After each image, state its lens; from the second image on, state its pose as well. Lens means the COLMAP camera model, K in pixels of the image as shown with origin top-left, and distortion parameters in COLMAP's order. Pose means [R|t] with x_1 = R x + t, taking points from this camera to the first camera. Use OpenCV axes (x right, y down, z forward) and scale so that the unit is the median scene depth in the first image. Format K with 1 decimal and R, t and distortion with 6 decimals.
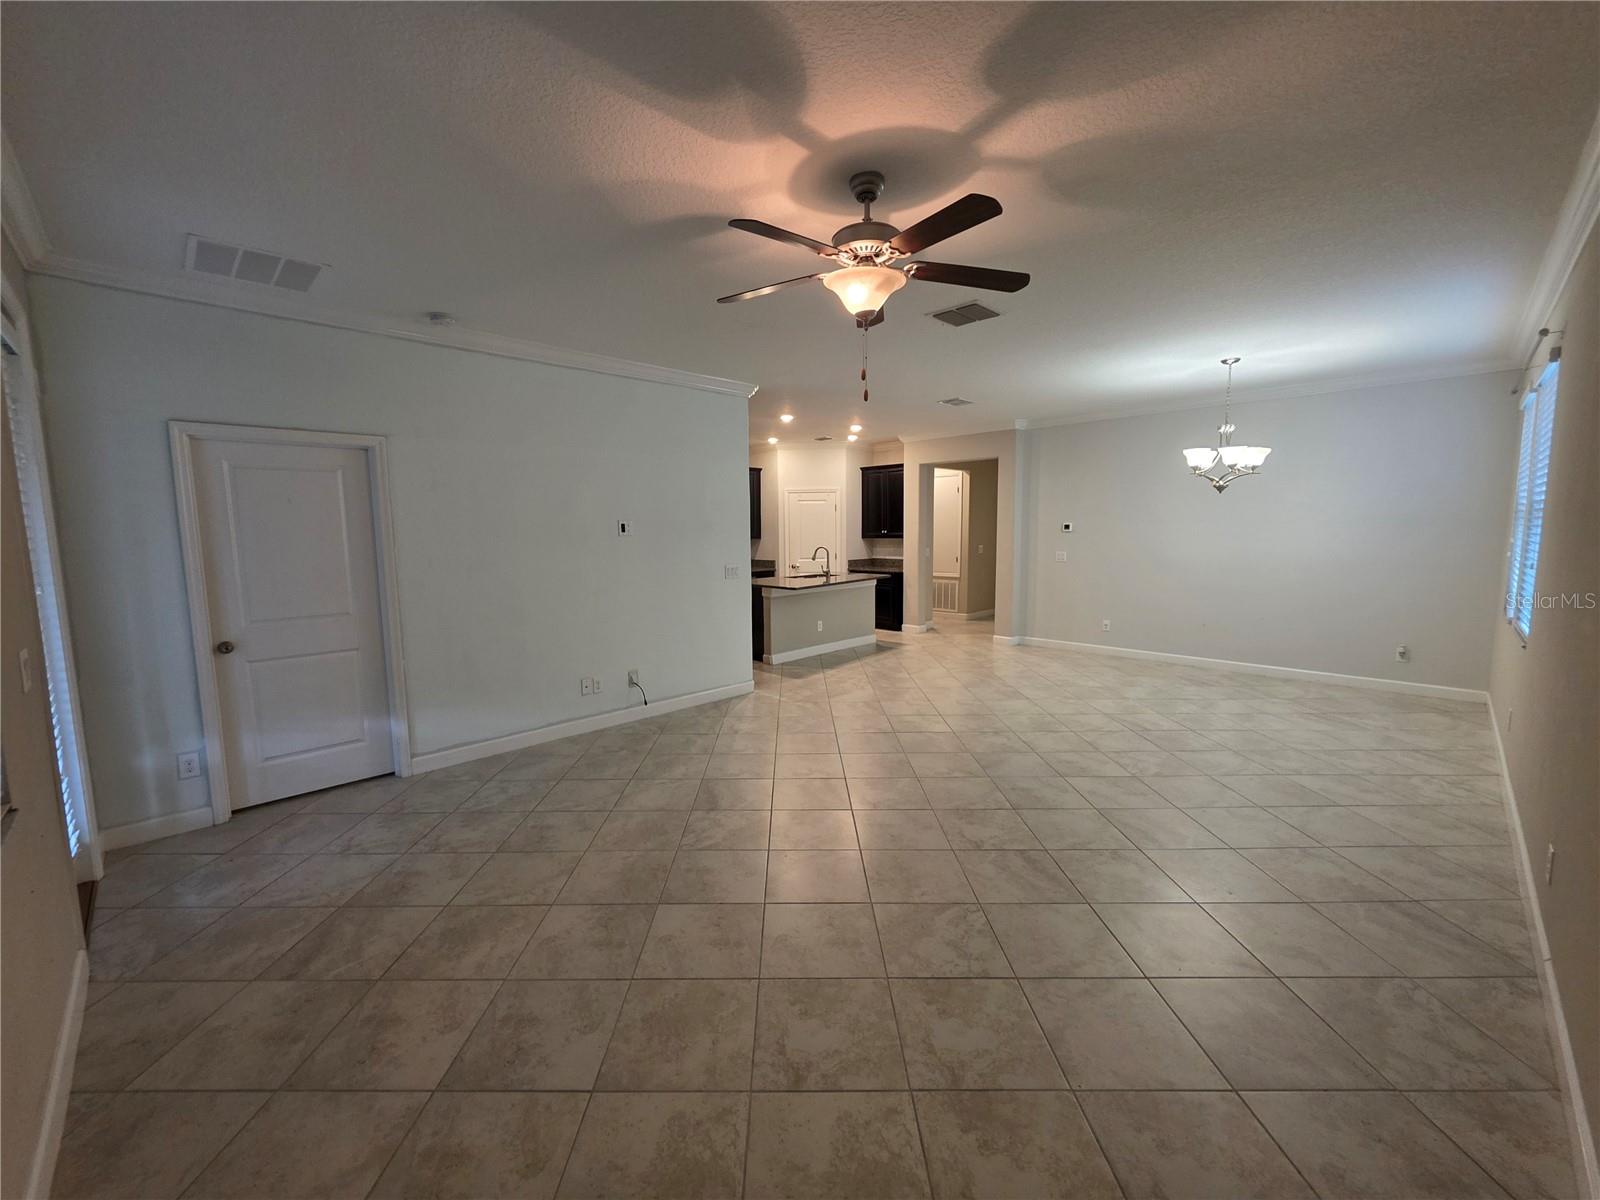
lens RADIAL K [[642.9, 0, 800.0], [0, 642.9, 600.0], [0, 0, 1]] dist [-0.001406, -0.000164]
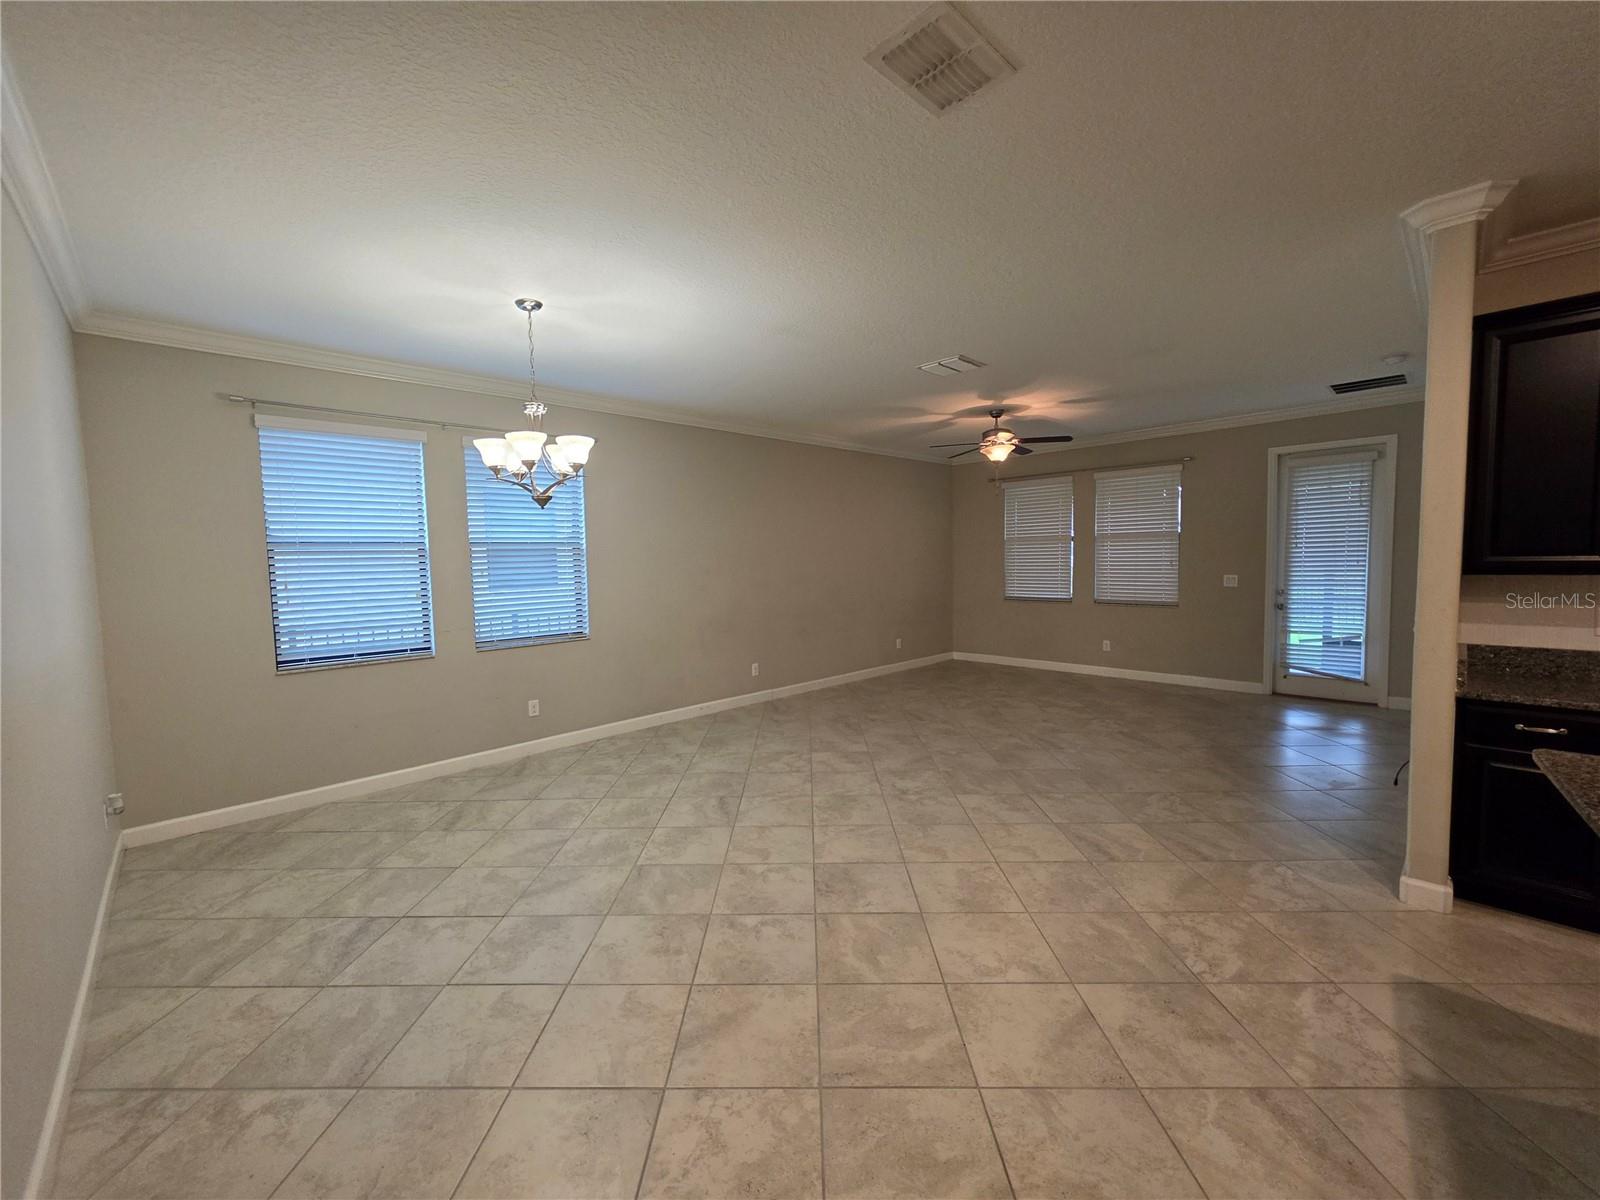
lens RADIAL K [[642.8, 0, 792.7], [0, 642.8, 599.7], [0, 0, 1]] dist [0.000212, 0.000018]
pose [[-0.998873, 0.033670, 0.033441, 0.407240], [0.039110, 0.983206, 0.178262, -0.197073], [-0.026877, 0.179369, -0.983415, 1.759702]]
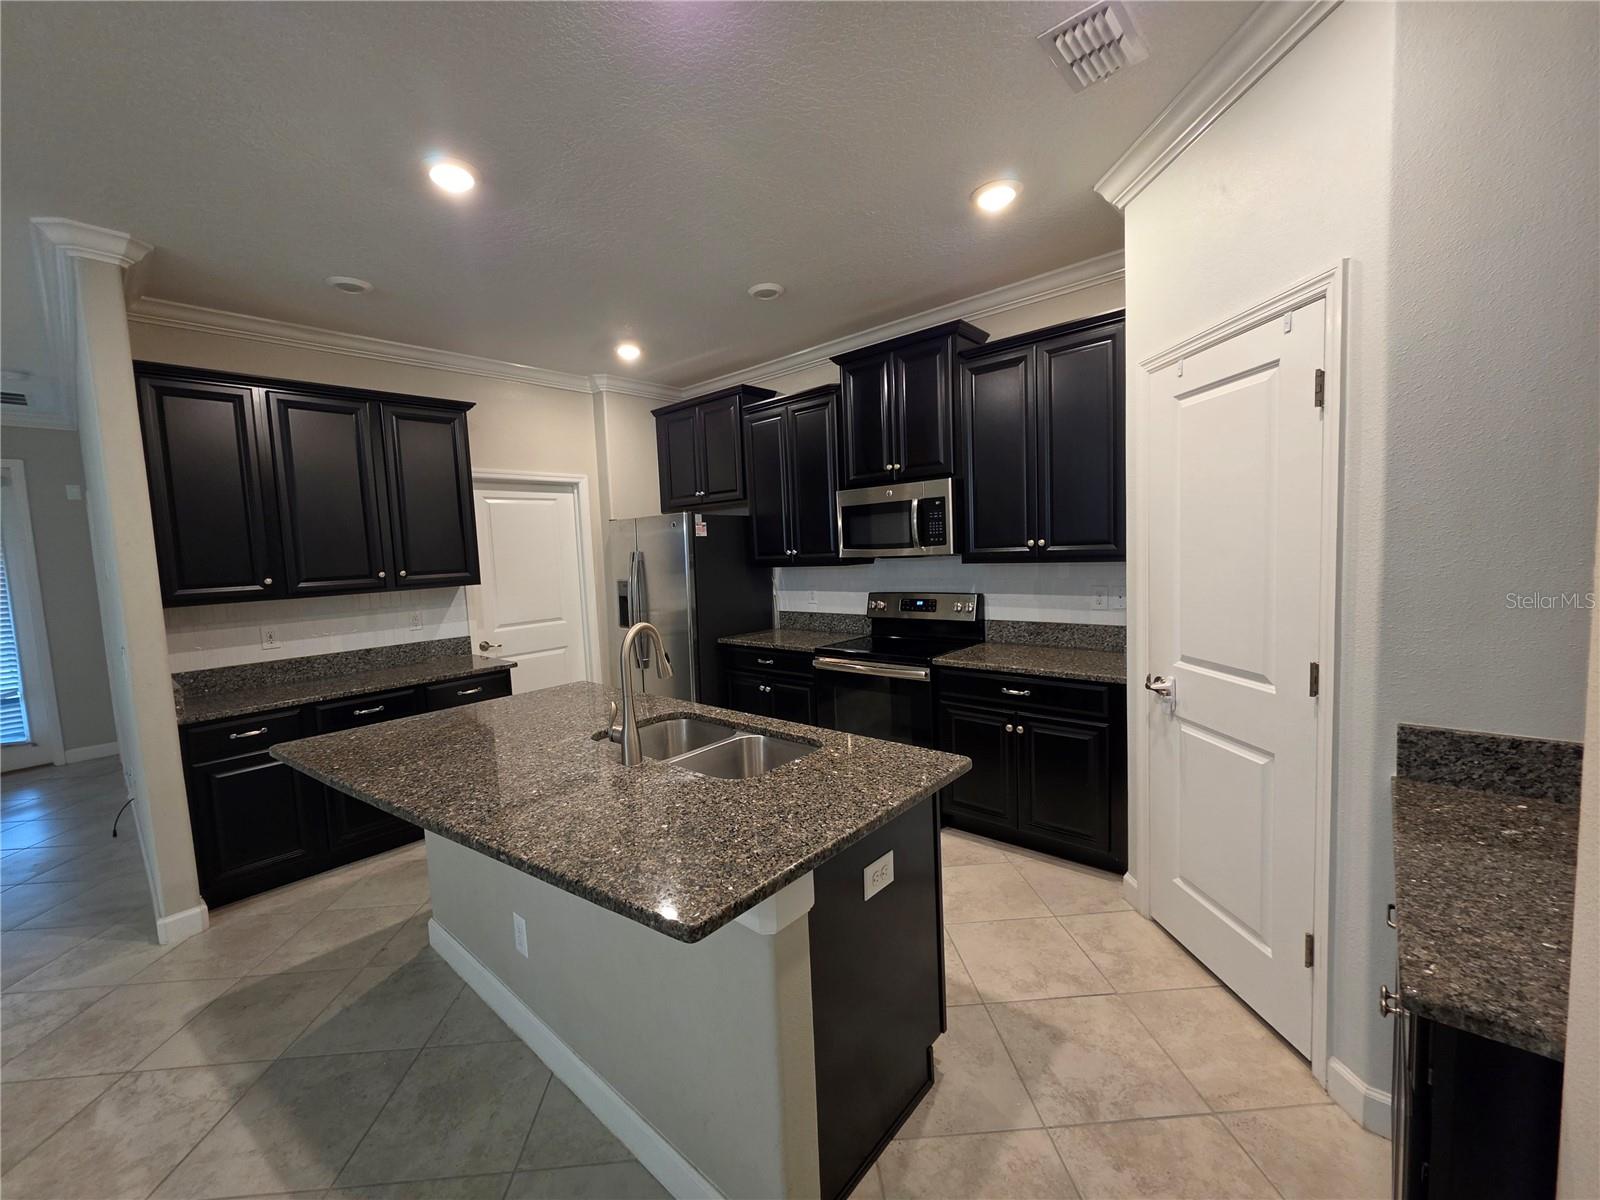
lens RADIAL K [[650.3, 0, 776.8], [0, 650.3, 599.3], [0, 0, 1]] dist [0.000981, 0.000424]
pose [[0.033617, 0.092062, -0.995186, 0.443784], [-0.066473, 0.993750, 0.089683, -0.193582], [0.997222, 0.063138, 0.039527, 1.721924]]
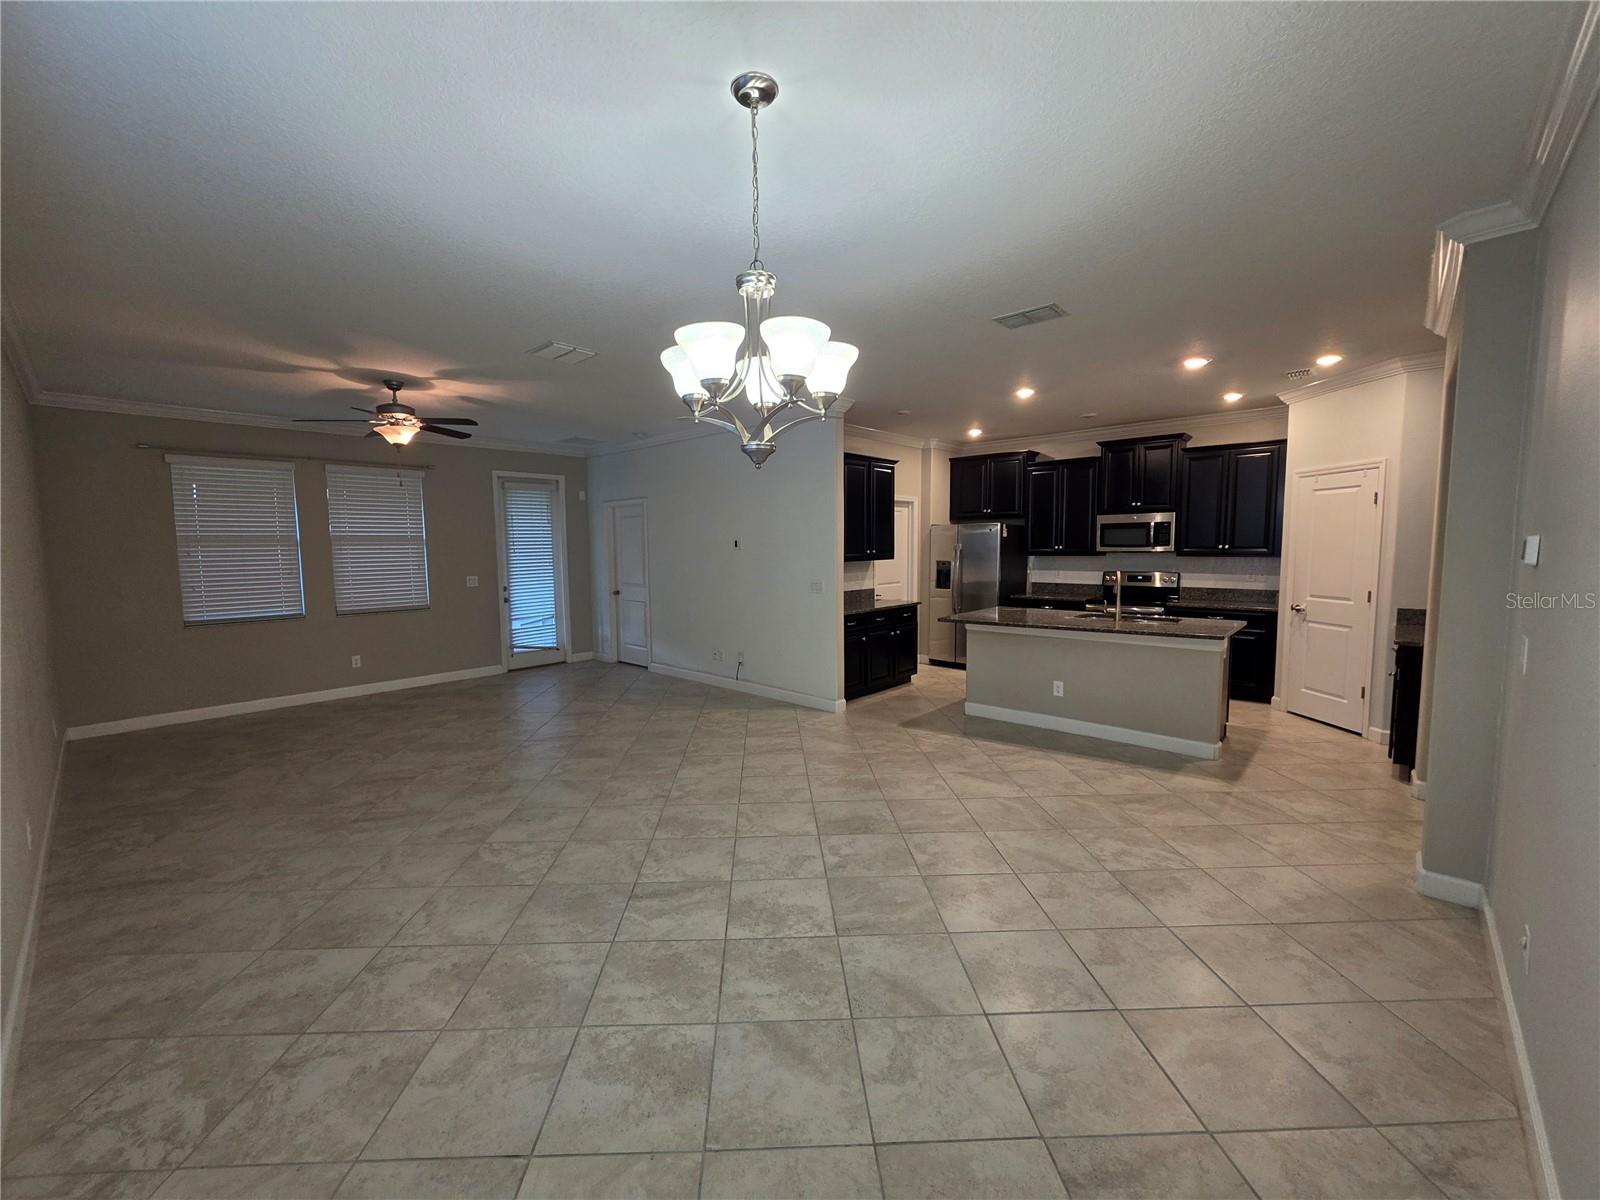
lens RADIAL K [[650.3, 0, 776.8], [0, 650.3, 599.3], [0, 0, 1]] dist [0.000981, 0.000424]
pose [[0.021698, 0.098722, -0.994878, 1.101500], [-0.100550, 0.990283, 0.096073, -0.139057], [0.994695, 0.097951, 0.031414, 1.074282]]
